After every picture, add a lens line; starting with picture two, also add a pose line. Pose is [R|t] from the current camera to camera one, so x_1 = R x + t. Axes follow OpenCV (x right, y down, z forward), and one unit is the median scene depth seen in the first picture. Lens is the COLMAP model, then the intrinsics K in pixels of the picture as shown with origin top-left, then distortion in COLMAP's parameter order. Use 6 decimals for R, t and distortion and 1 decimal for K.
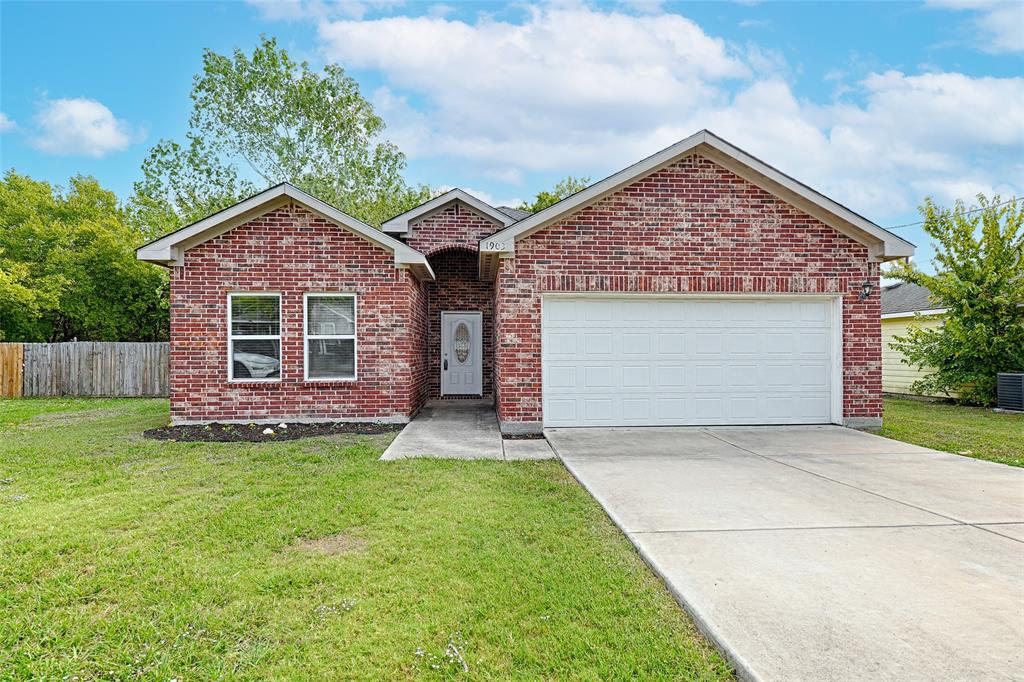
lens RADIAL K [[429.9, 0, 503.3], [0, 429.9, 360.3], [0, 0, 1]] dist [0.006412, -0.000086]
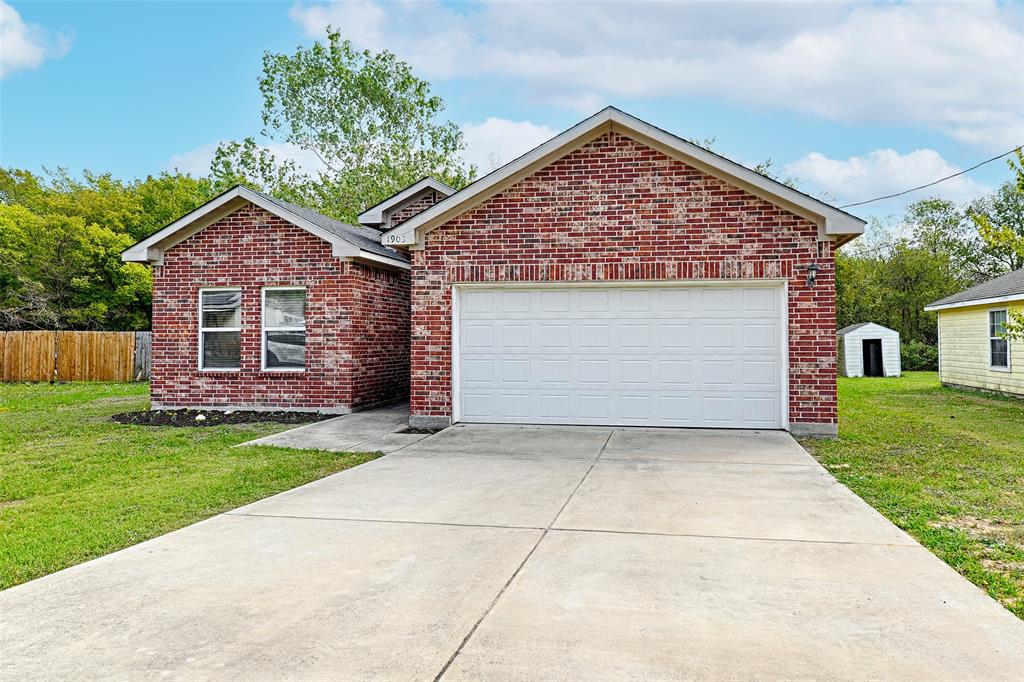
lens RADIAL K [[471.8, 0, 511.7], [0, 471.8, 341.0], [0, 0, 1]] dist [0.003609, 0.000425]
pose [[0.983710, 0.002066, -0.179752, 0.415689], [-0.005245, 0.999838, -0.017212, -0.010282], [0.179688, 0.017874, 0.983561, -0.027300]]
